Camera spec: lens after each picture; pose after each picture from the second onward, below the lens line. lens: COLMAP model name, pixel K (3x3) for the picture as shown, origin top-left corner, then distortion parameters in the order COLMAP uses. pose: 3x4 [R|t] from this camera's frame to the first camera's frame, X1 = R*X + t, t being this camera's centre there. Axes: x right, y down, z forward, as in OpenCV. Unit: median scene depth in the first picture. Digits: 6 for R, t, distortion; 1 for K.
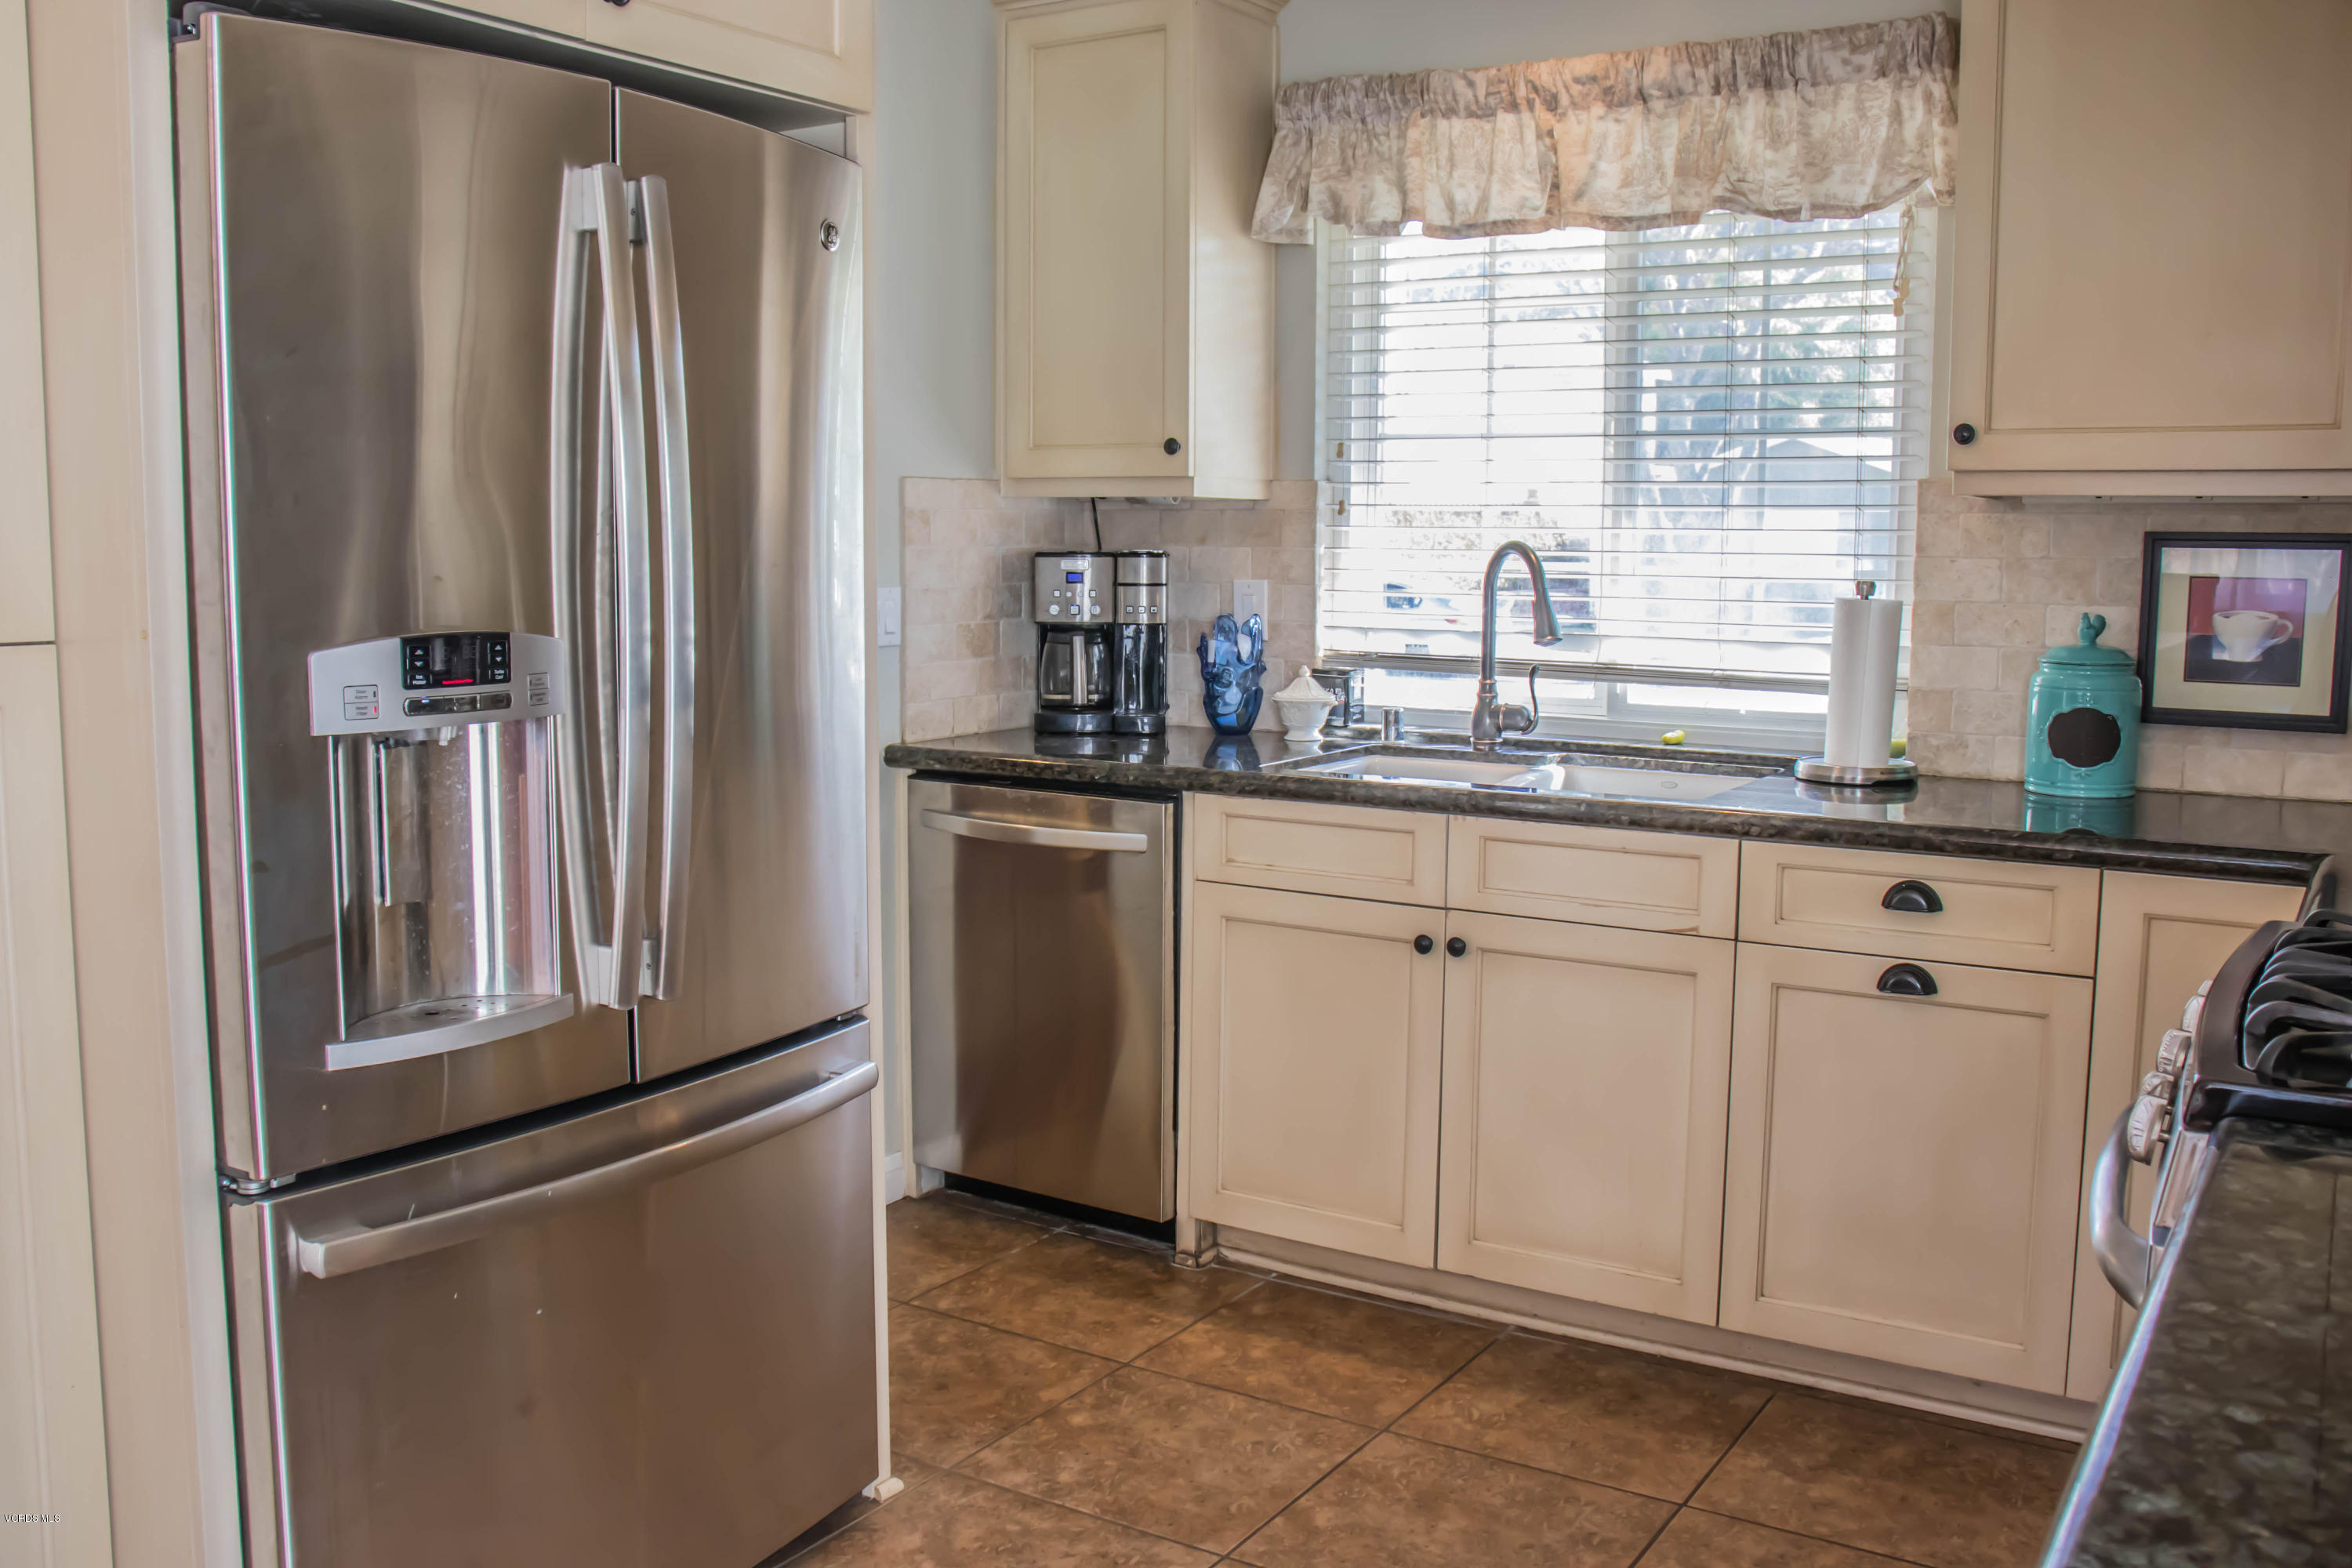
lens RADIAL K [[2100.2, 0, 1176.0], [0, 2100.2, 784.0], [0, 0, 1]] dist [-0.010229, -0.005255]
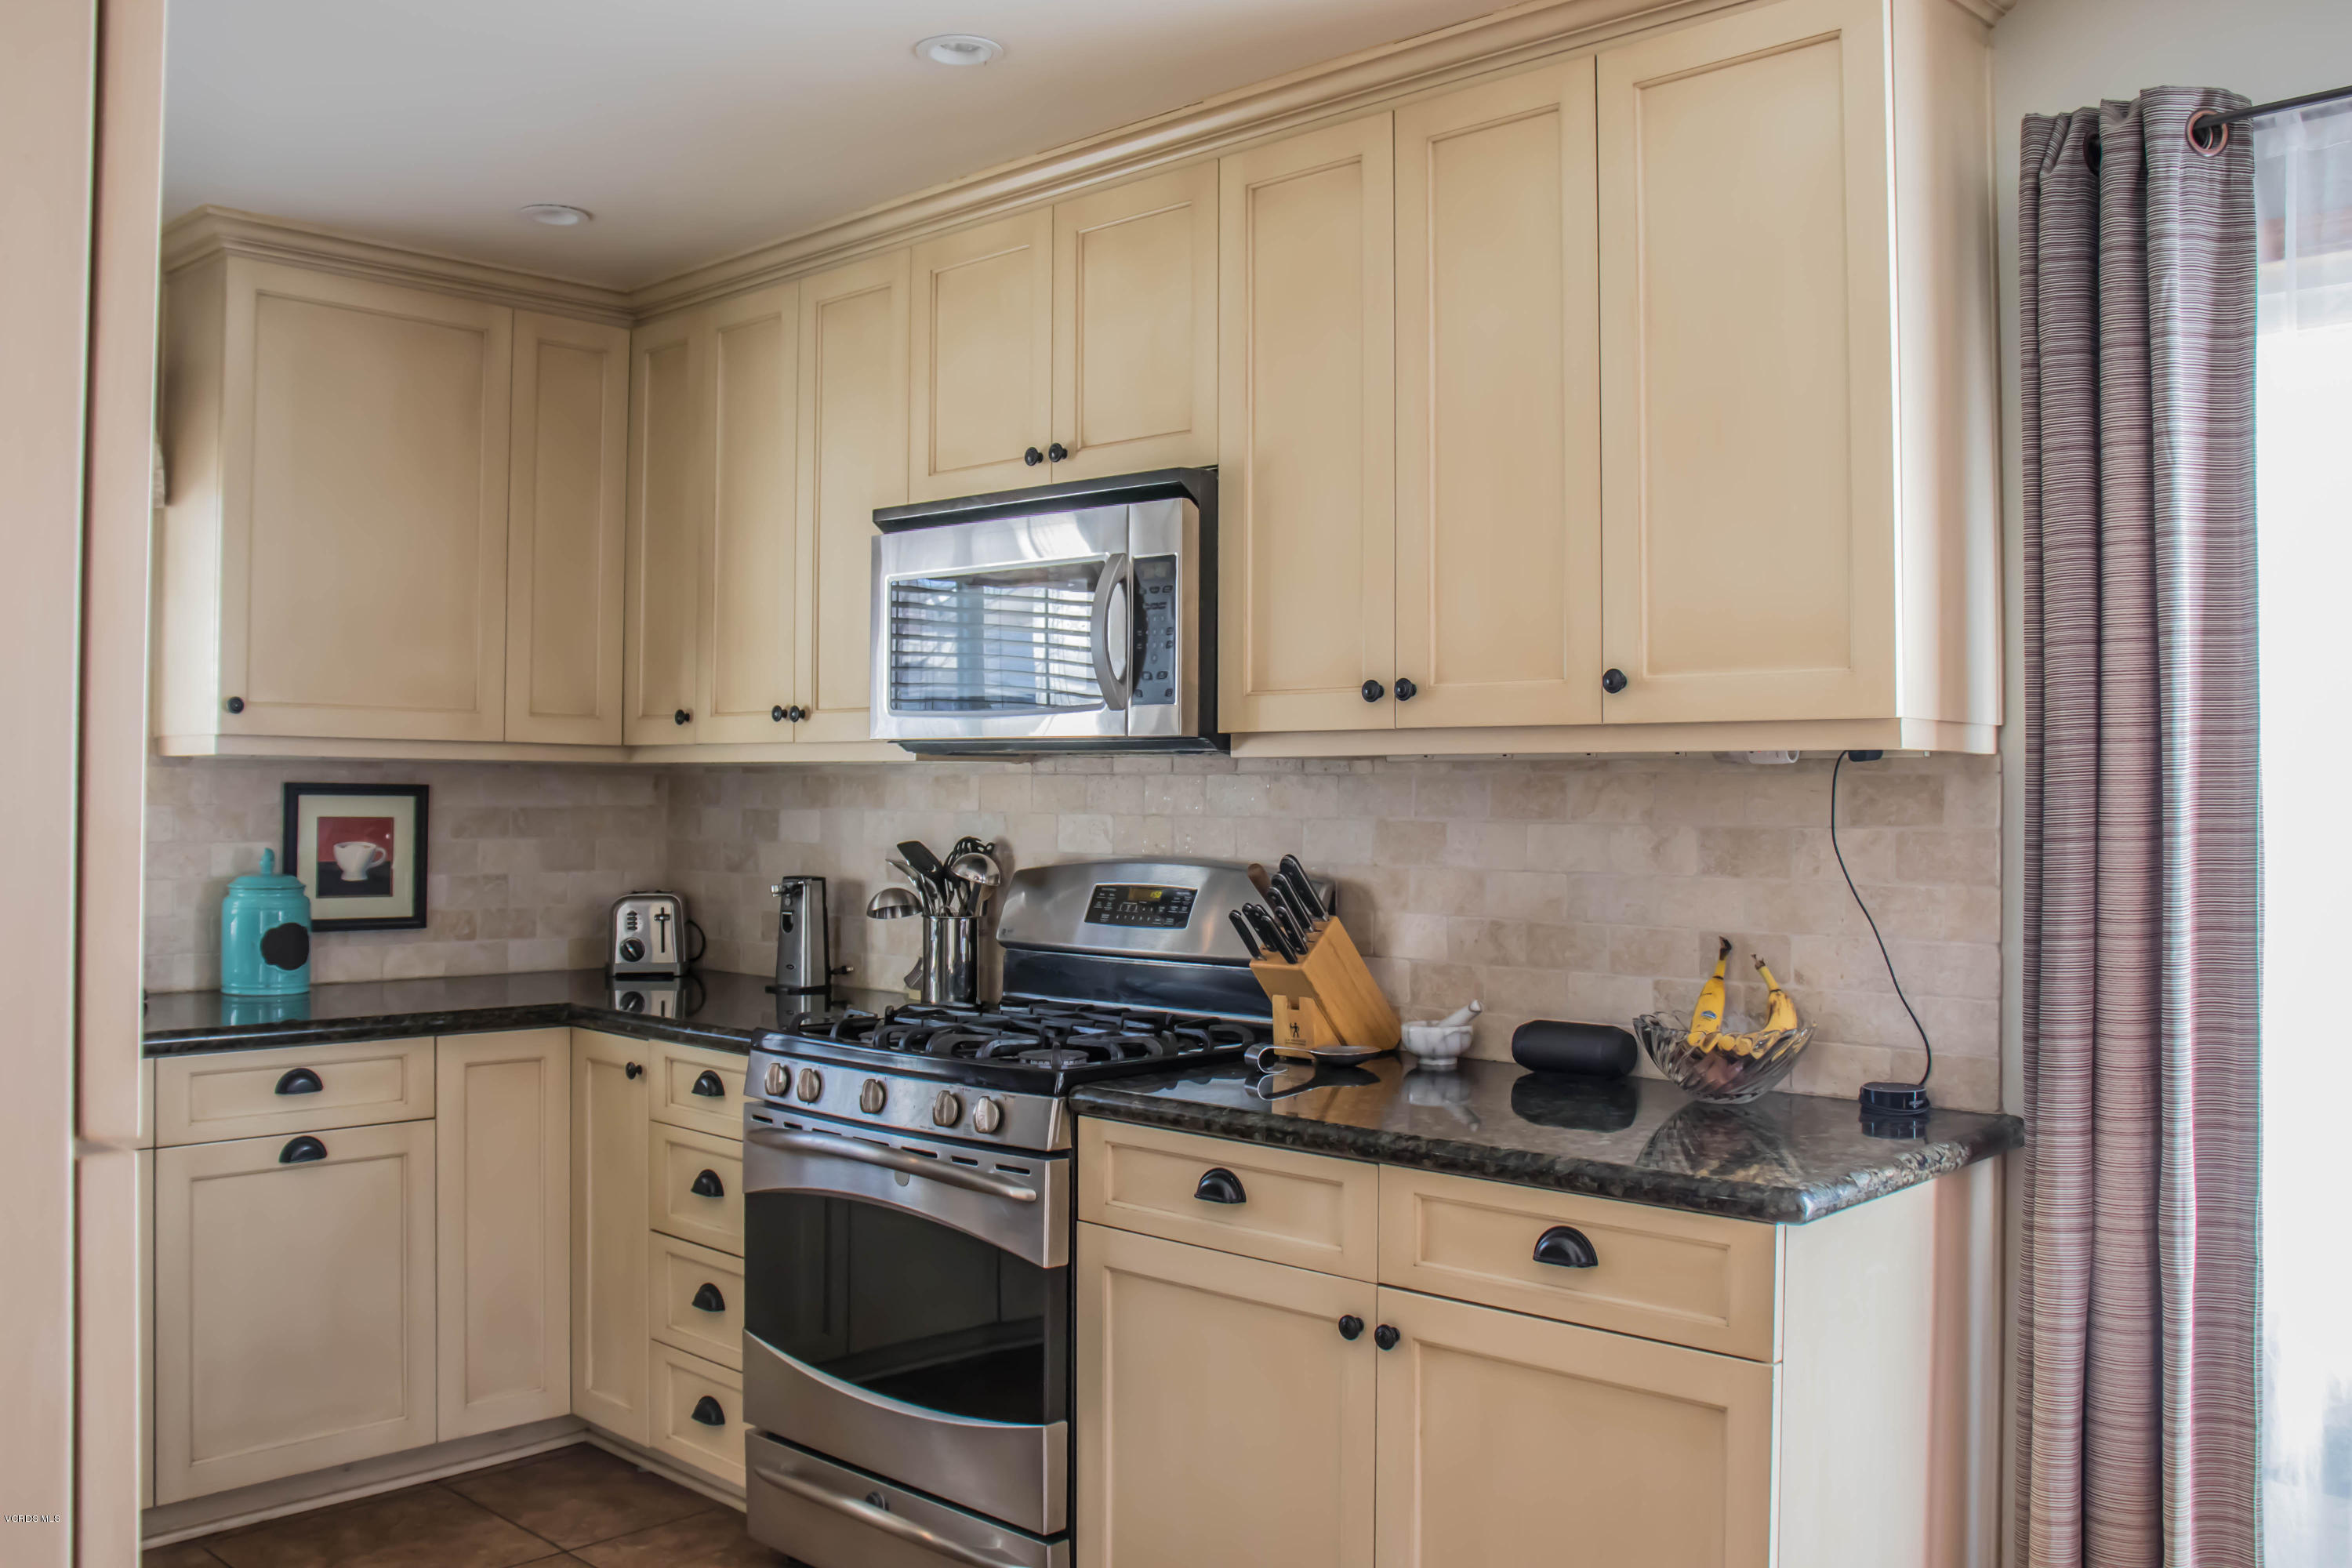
lens RADIAL K [[2100.2, 0, 1176.0], [0, 2100.2, 784.0], [0, 0, 1]] dist [-0.010229, -0.005255]
pose [[0.224881, -0.001797, 0.974385, -0.666195], [0.106453, 0.994058, -0.022735, -0.033532], [-0.968554, 0.108839, 0.223736, 0.192656]]
